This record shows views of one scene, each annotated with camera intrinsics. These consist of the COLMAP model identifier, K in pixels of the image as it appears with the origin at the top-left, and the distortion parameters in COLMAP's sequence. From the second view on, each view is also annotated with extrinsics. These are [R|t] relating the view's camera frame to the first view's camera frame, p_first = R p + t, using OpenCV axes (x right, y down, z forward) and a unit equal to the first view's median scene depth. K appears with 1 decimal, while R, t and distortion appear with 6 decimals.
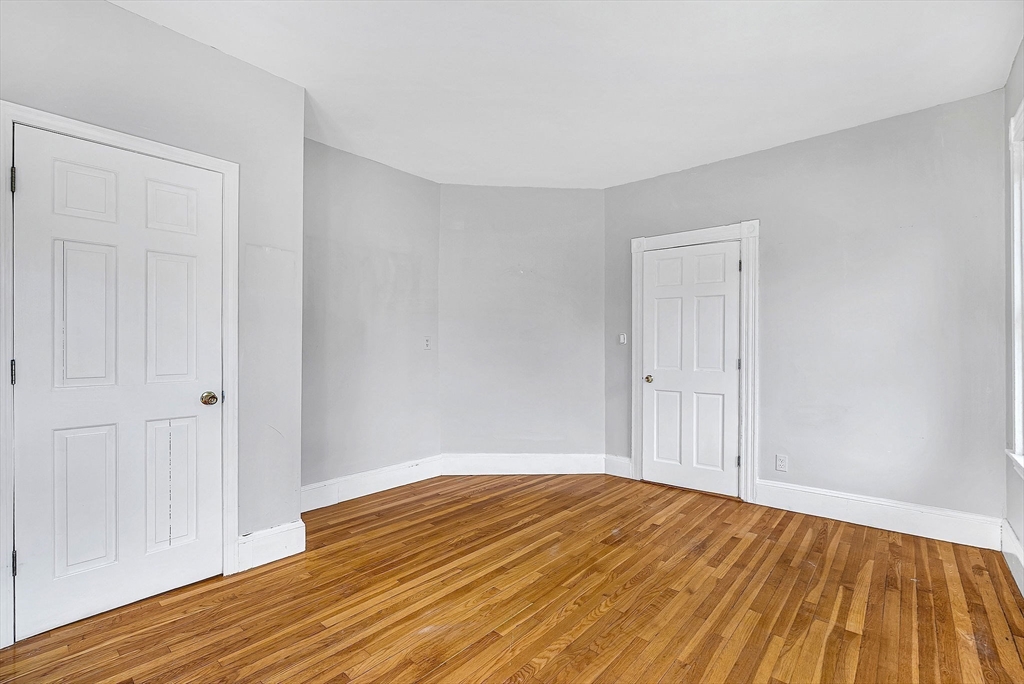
lens RADIAL K [[458.4, 0, 512.0], [0, 458.4, 342.0], [0, 0, 1]] dist [-0.002383, -0.000080]
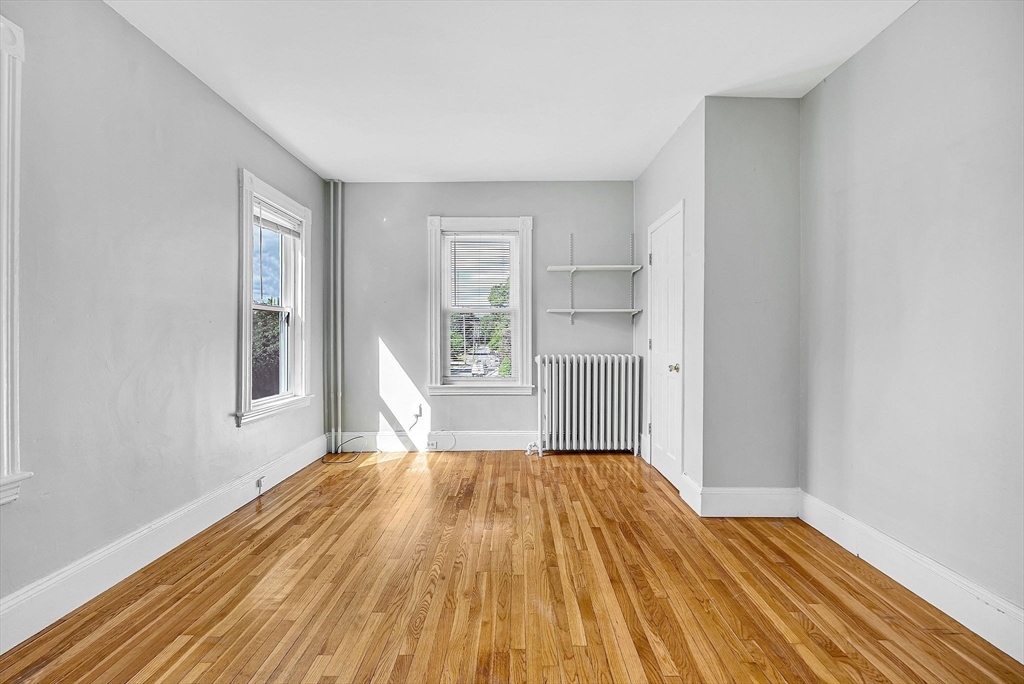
lens RADIAL K [[453.5, 0, 512.0], [0, 453.5, 342.0], [0, 0, 1]] dist [-0.002966, 0.000293]
pose [[-0.753615, 0.007811, -0.657269, 0.641368], [0.002264, 0.999954, 0.009287, 0.022614], [0.657312, 0.005511, -0.753599, 1.605204]]
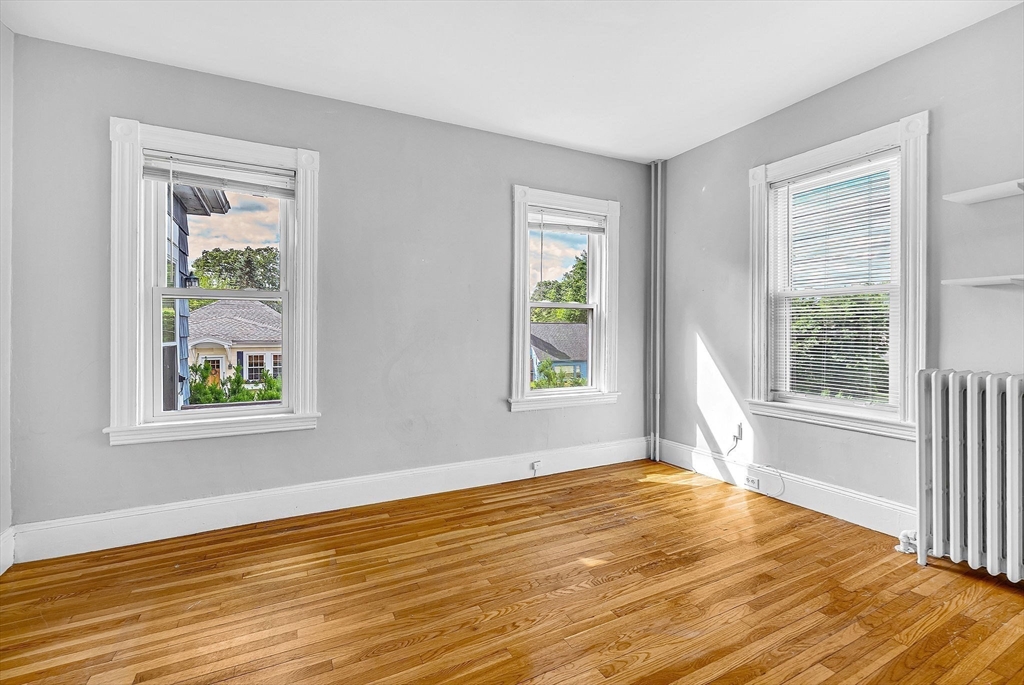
lens RADIAL K [[457.9, 0, 520.7], [0, 457.9, 333.3], [0, 0, 1]] dist [-0.004090, -0.000101]
pose [[-0.932508, -0.002418, 0.361141, -0.149640], [-0.001165, 0.999993, 0.003687, 0.013934], [-0.361147, 0.003017, -0.932504, 1.513081]]
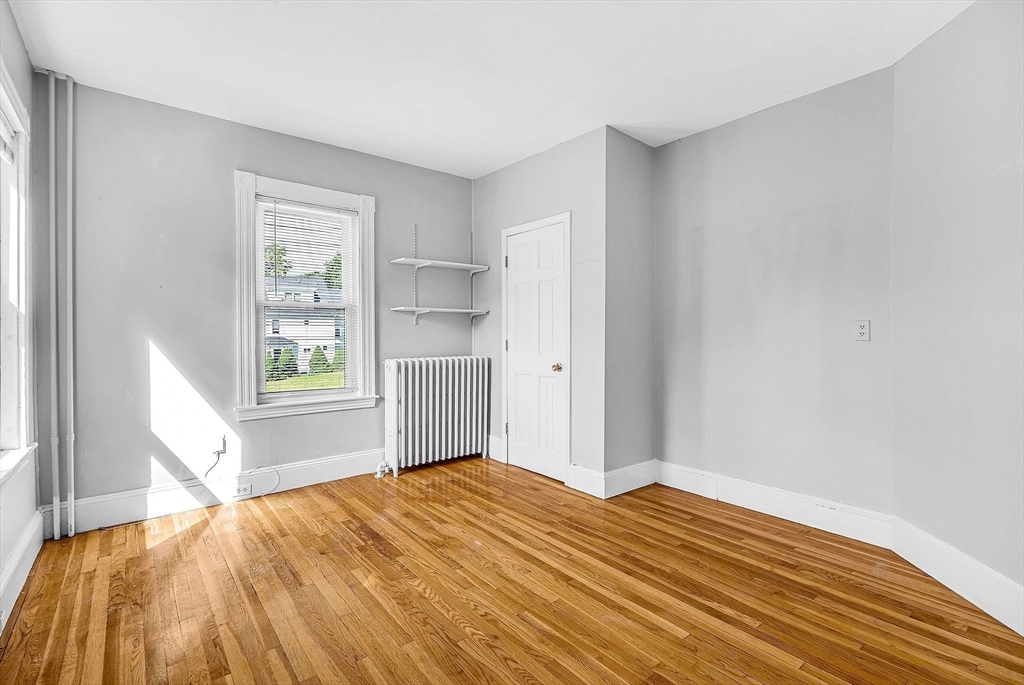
lens RADIAL K [[470.3, 0, 512.0], [0, 470.3, 342.5], [0, 0, 1]] dist [-0.004751, 0.000049]
pose [[-0.165917, 0.014614, -0.986031, 0.885560], [0.005067, 0.999890, 0.013967, 0.011896], [0.986127, -0.002679, -0.165973, 1.017459]]
